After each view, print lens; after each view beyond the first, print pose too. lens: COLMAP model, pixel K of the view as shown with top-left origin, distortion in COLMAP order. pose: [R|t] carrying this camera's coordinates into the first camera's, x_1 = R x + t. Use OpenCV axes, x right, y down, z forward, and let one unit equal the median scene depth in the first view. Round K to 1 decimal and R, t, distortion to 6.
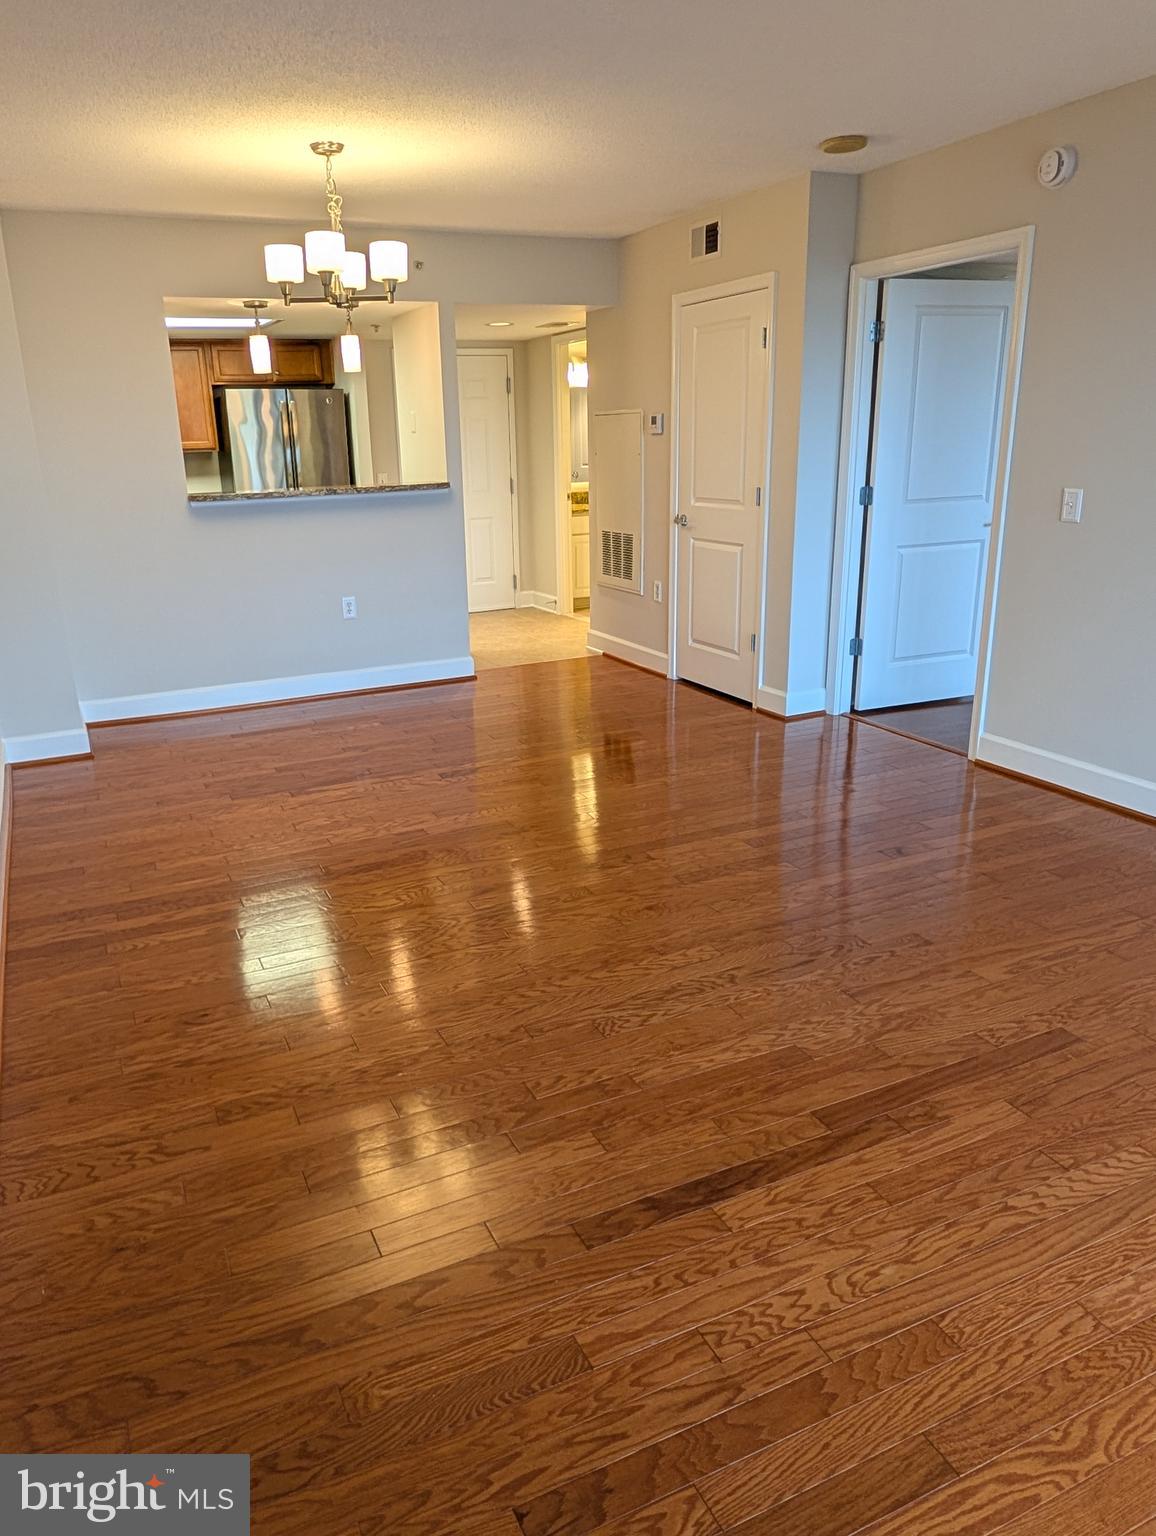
lens RADIAL K [[1043.2, 0, 521.2], [0, 1043.2, 766.5], [0, 0, 1]] dist [-0.003005, -0.002150]
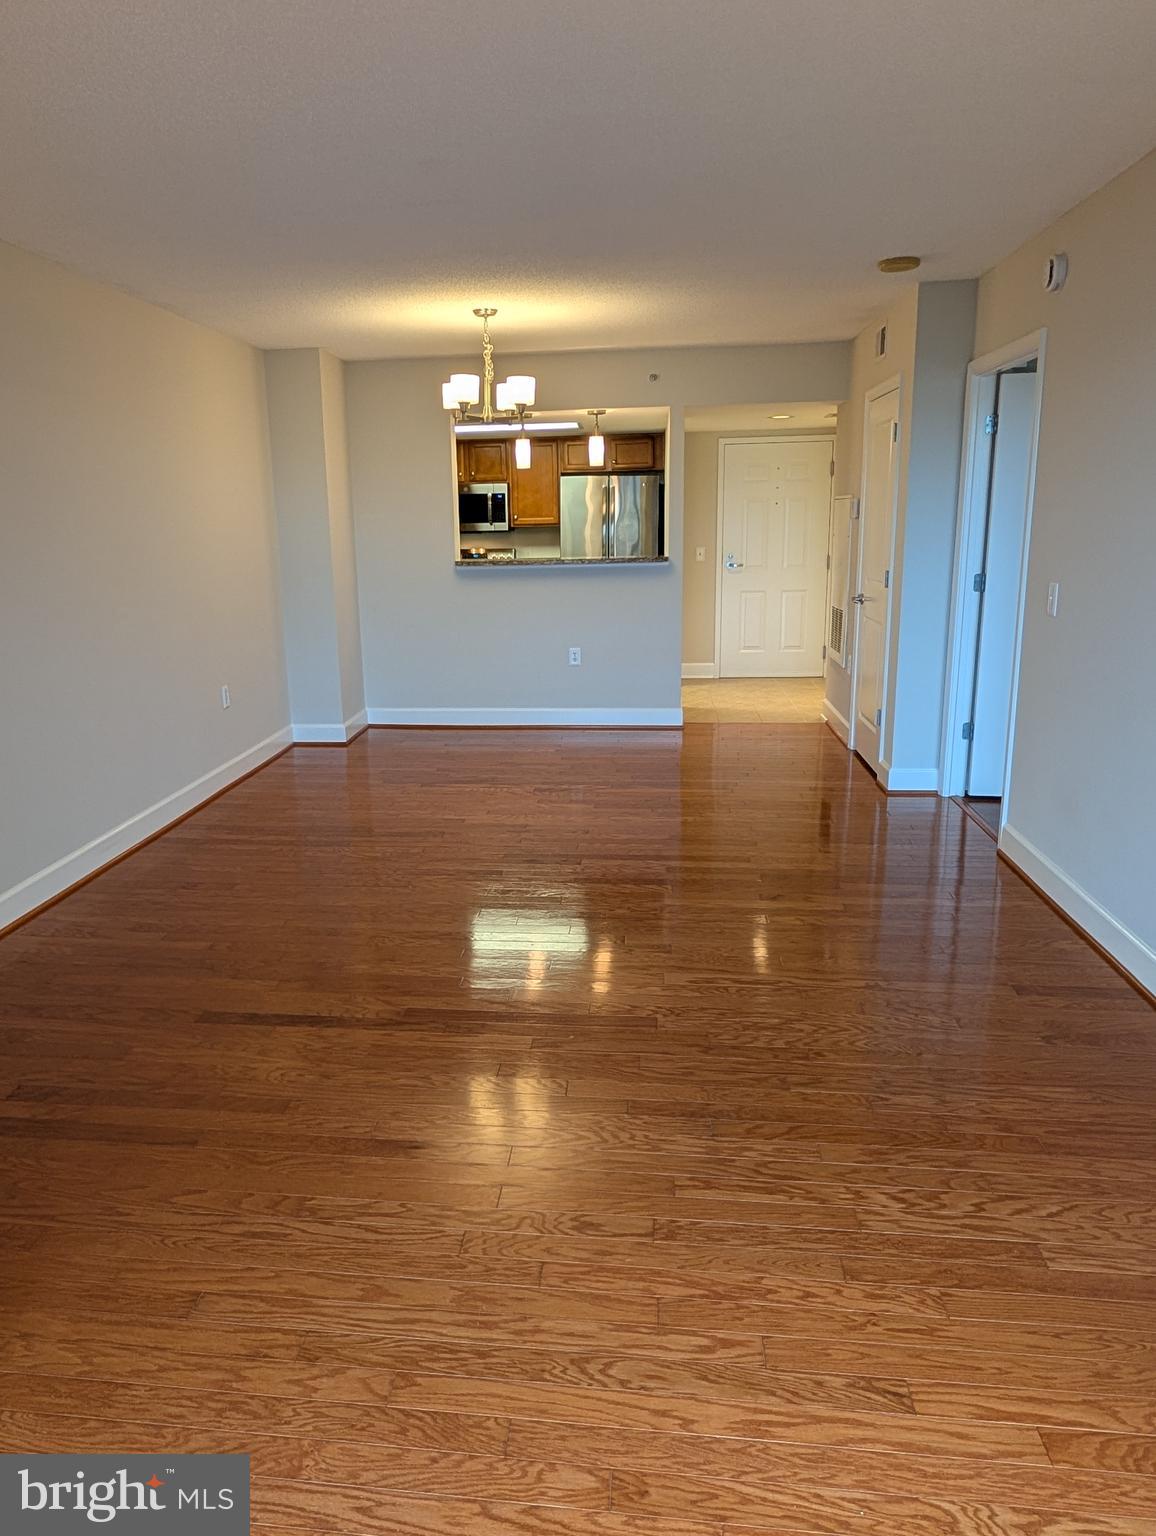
lens RADIAL K [[1043.2, 0, 521.2], [0, 1043.2, 766.5], [0, 0, 1]] dist [-0.003005, -0.002150]
pose [[0.855039, 0.130218, -0.501947, 0.450817], [-0.160354, 0.986911, -0.017124, 0.004537], [0.493147, 0.095130, 0.864729, -0.070558]]
